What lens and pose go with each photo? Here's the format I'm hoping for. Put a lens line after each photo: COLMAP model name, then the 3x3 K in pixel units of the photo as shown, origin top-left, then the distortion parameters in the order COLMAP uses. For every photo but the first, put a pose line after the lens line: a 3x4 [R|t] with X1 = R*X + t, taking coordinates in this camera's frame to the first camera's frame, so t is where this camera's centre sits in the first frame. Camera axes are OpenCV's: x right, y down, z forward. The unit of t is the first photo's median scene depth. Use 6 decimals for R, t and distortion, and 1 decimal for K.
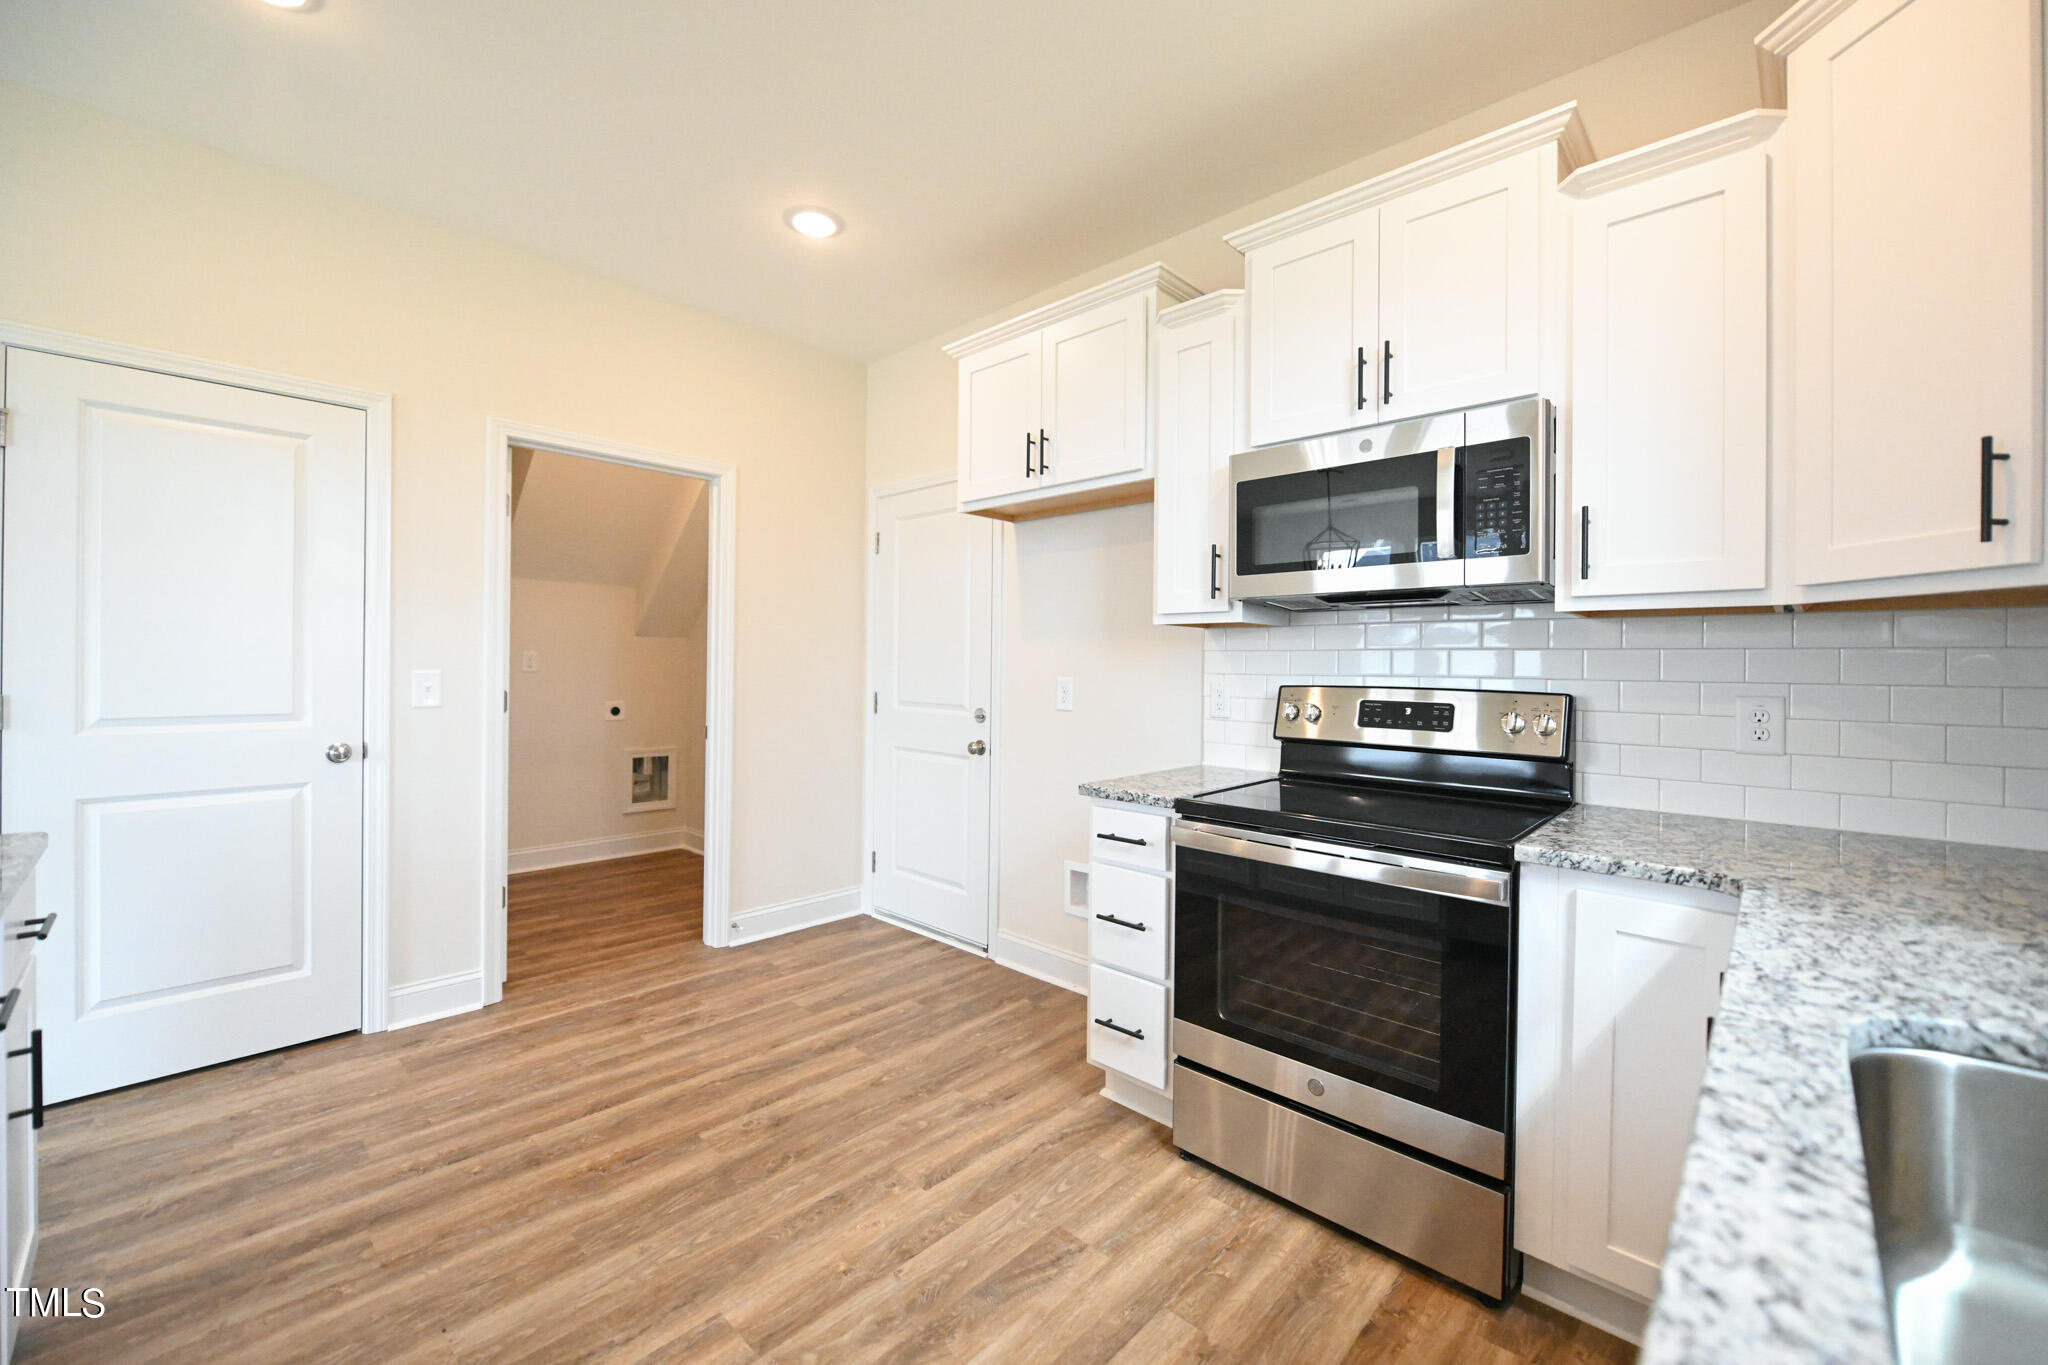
lens RADIAL K [[812.6, 0, 1025.0], [0, 812.6, 666.6], [0, 0, 1]] dist [-0.014493, -0.000297]
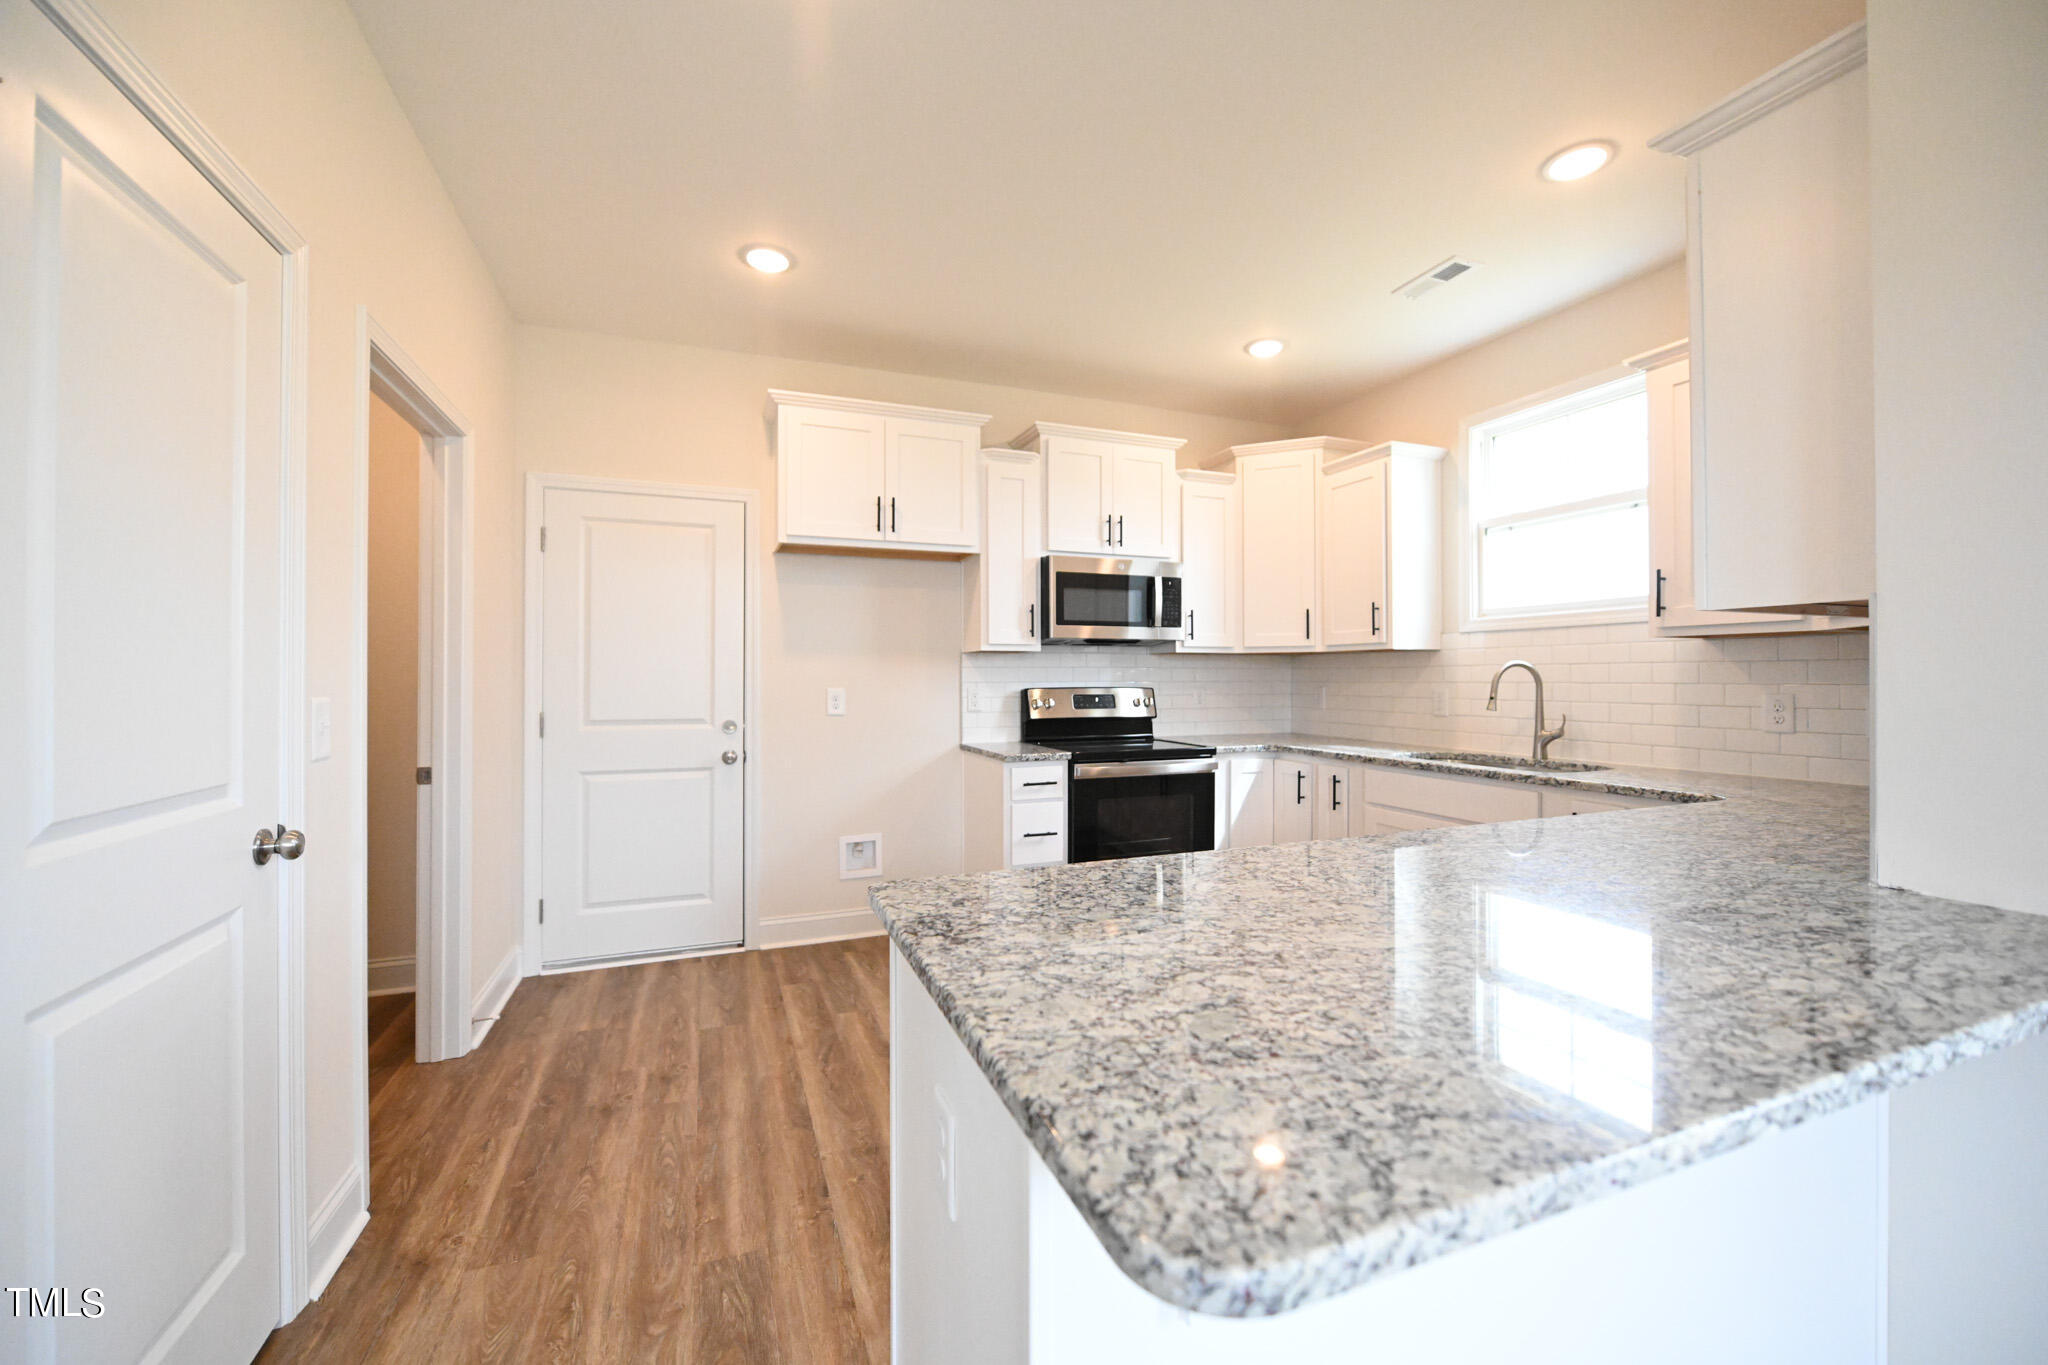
lens RADIAL K [[812.6, 0, 1025.0], [0, 812.6, 666.6], [0, 0, 1]] dist [-0.014493, -0.000297]
pose [[0.417378, 0.008062, 0.908697, -1.074038], [0.009464, 0.999868, -0.013217, -0.000489], [-0.908684, 0.014116, 0.417247, 0.263862]]
